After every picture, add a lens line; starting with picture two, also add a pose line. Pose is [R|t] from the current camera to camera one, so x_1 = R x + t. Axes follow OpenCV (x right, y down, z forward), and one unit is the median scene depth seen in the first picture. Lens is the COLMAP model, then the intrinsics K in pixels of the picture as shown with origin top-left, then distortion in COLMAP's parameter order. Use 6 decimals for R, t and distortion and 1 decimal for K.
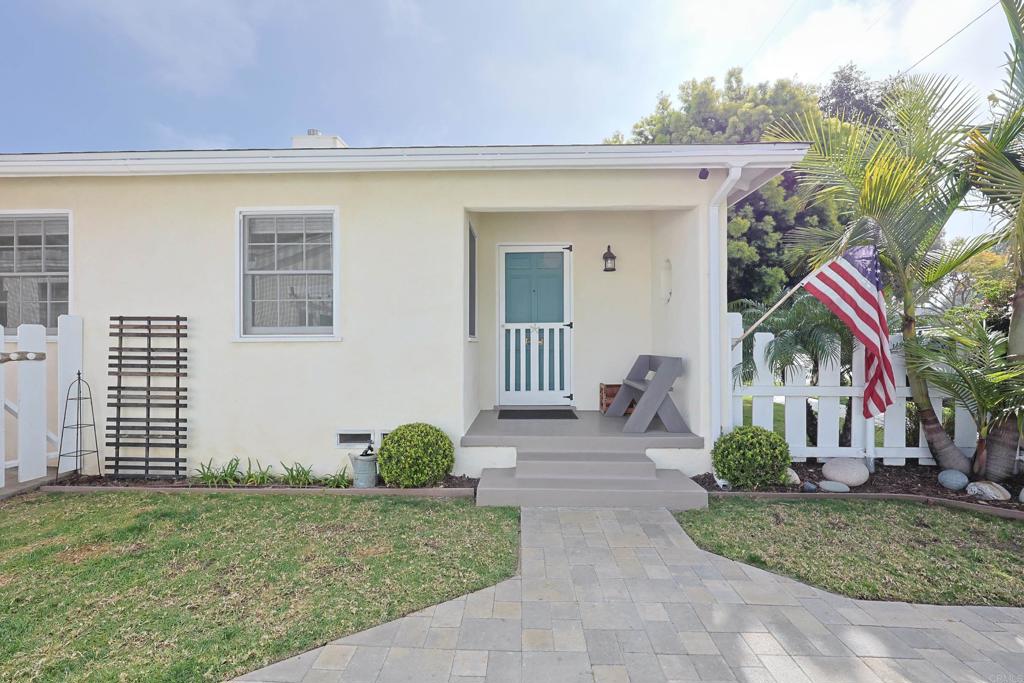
lens RADIAL K [[438.2, 0, 510.0], [0, 438.2, 339.1], [0, 0, 1]] dist [-0.007909, 0.001752]
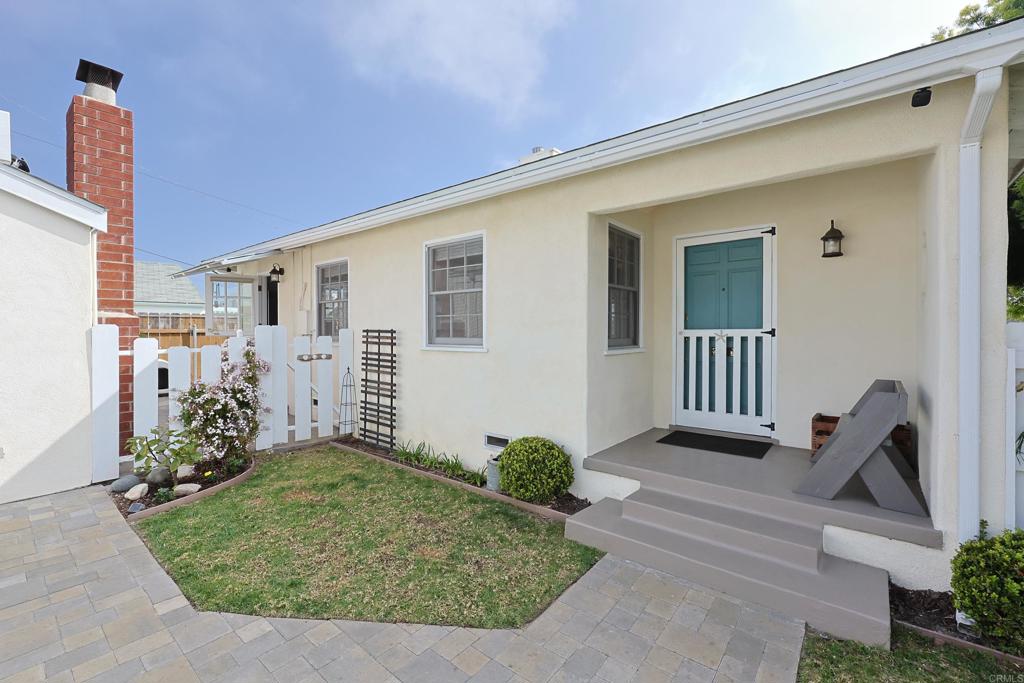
lens RADIAL K [[438.2, 0, 503.0], [0, 438.2, 333.8], [0, 0, 1]] dist [-0.007909, 0.001752]
pose [[0.786735, 0.006749, -0.617254, 0.328976], [0.003270, 0.999881, 0.015101, -0.058292], [0.617282, -0.013899, 0.786619, 0.154934]]
